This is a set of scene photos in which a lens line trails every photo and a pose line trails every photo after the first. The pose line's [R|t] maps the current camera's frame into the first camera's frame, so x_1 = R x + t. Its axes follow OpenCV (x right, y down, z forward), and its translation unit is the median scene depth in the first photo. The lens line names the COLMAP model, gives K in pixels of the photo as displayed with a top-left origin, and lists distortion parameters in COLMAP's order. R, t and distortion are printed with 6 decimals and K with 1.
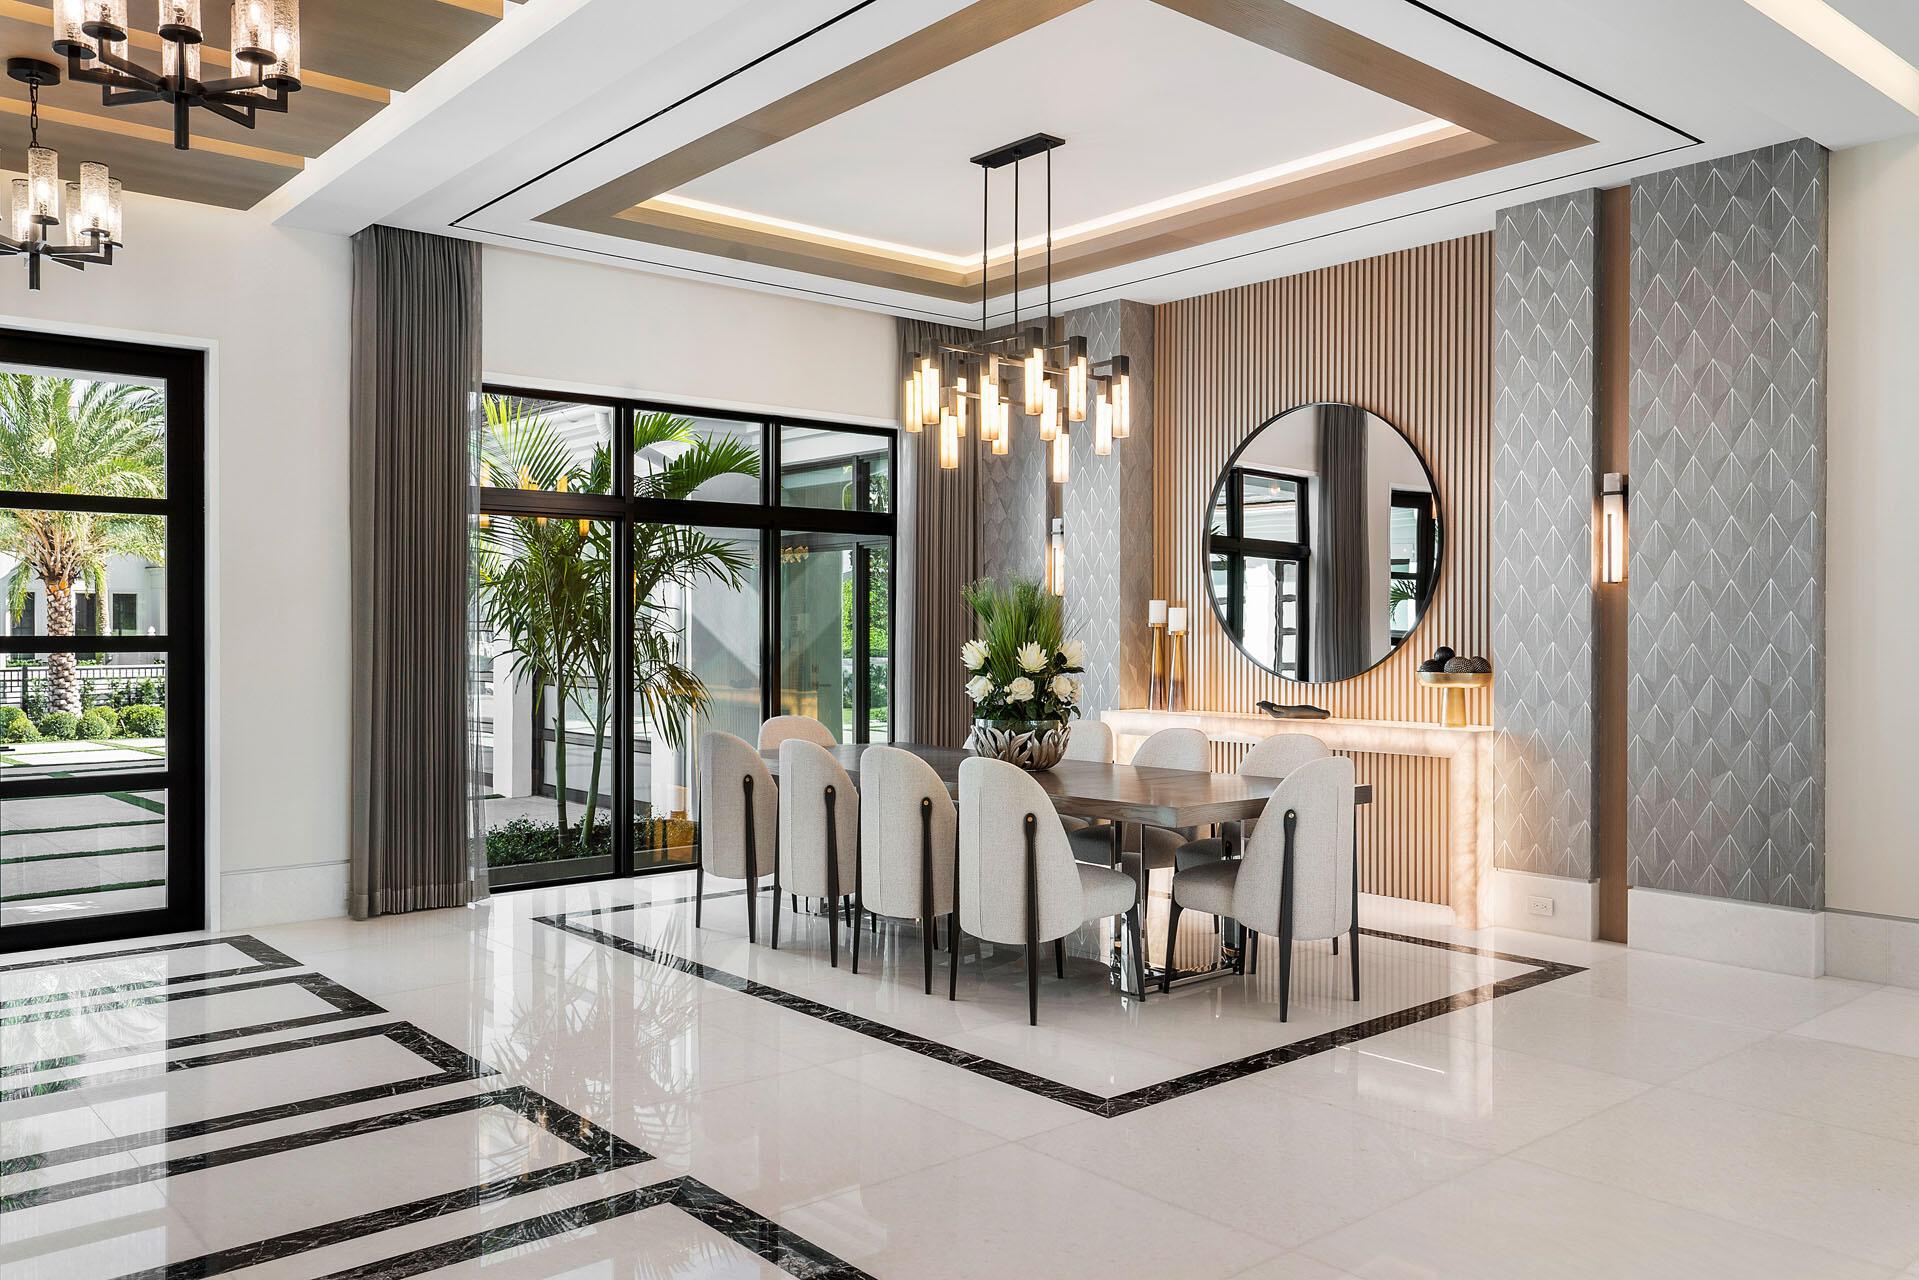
lens RADIAL K [[1495.6, 0, 948.9], [0, 1495.6, 639.1], [0, 0, 1]] dist [0.000959, 0.000106]
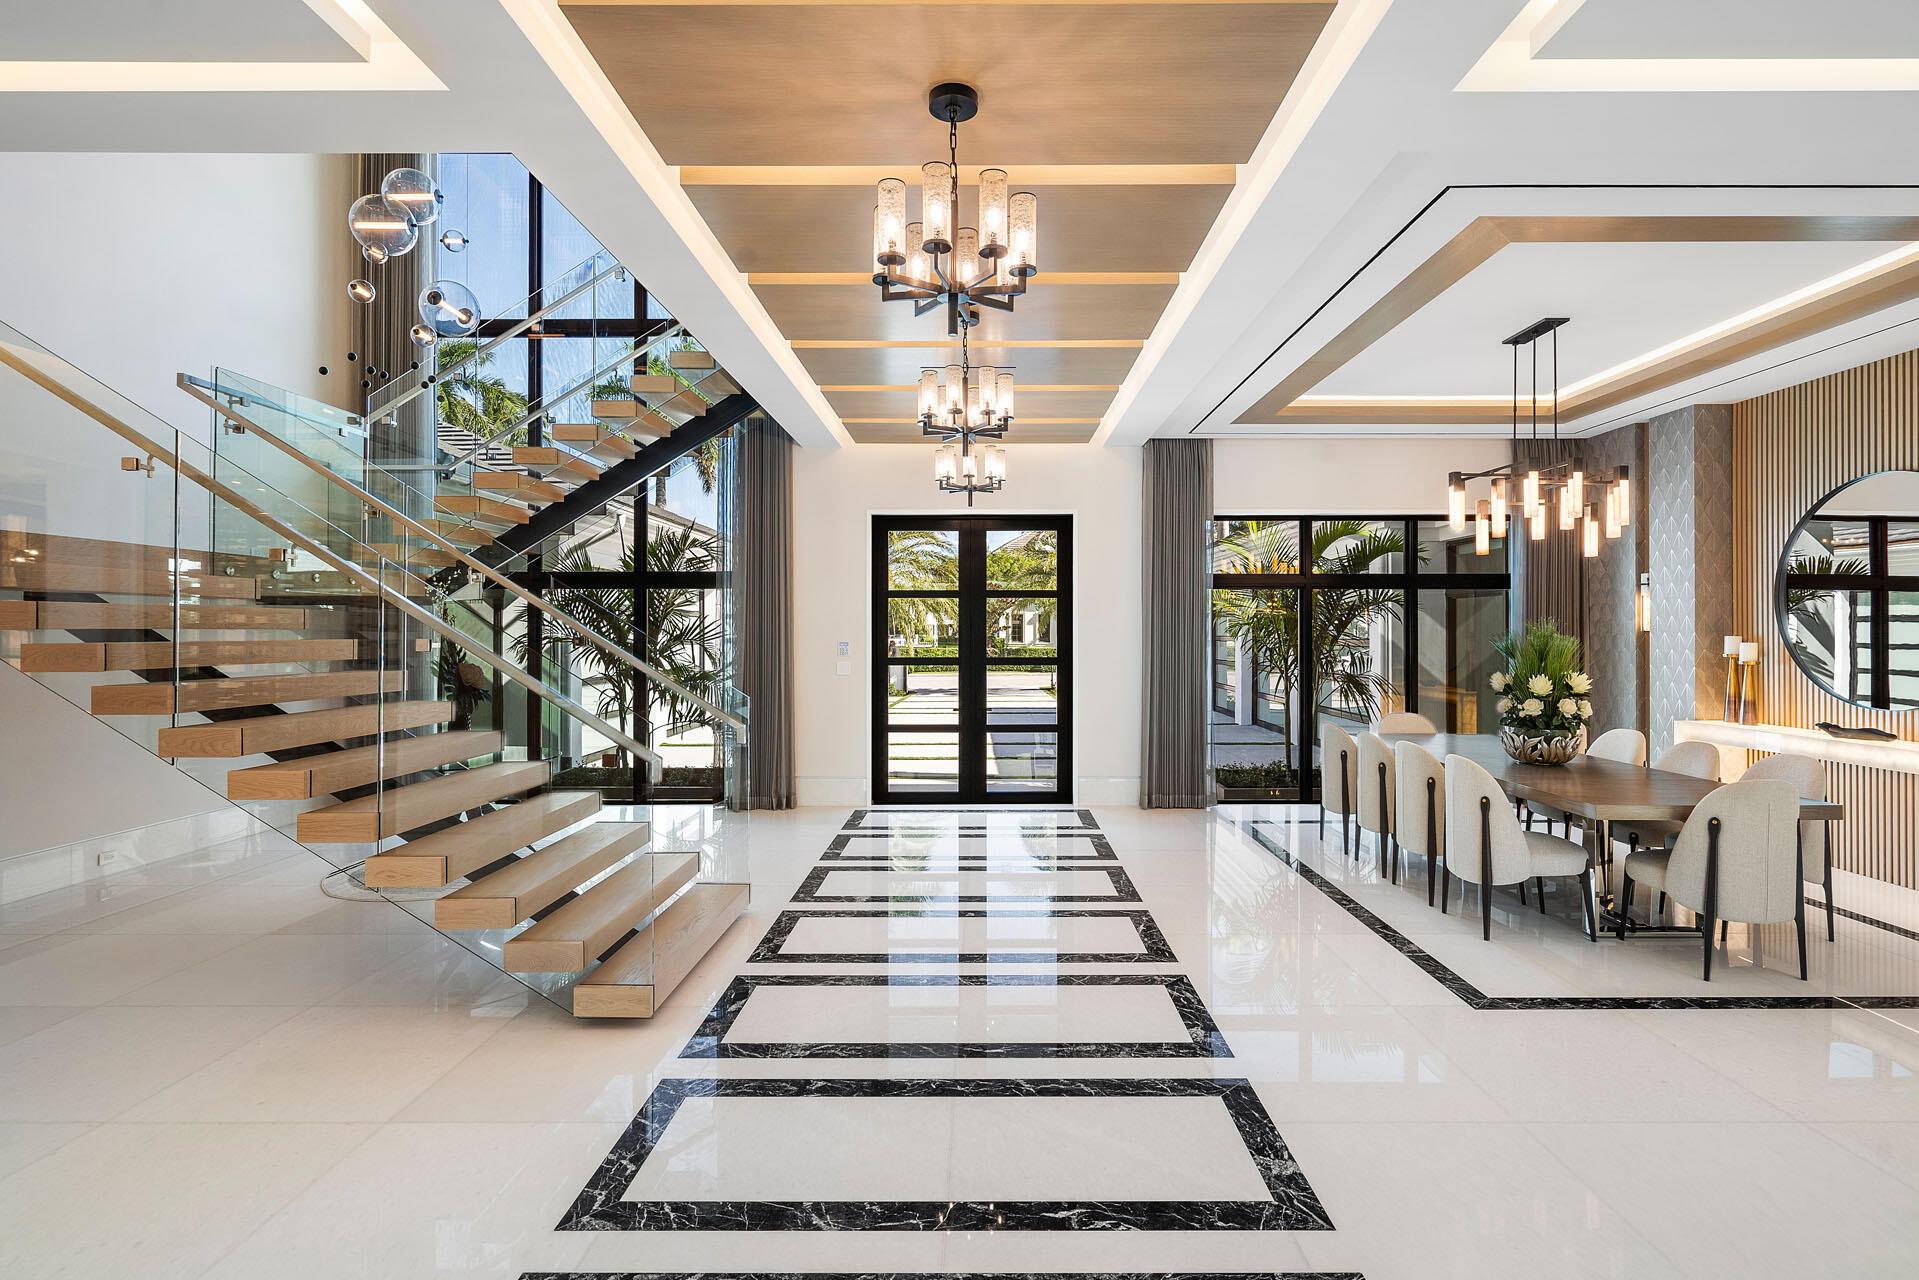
lens RADIAL K [[917.8, 0, 974.8], [0, 917.8, 626.6], [0, 0, 1]] dist [-0.003786, -0.000021]
pose [[0.757266, -0.001896, -0.653104, 0.213444], [-0.003569, 0.999969, -0.007041, -0.035087], [0.653097, 0.007663, 0.757235, -0.014195]]
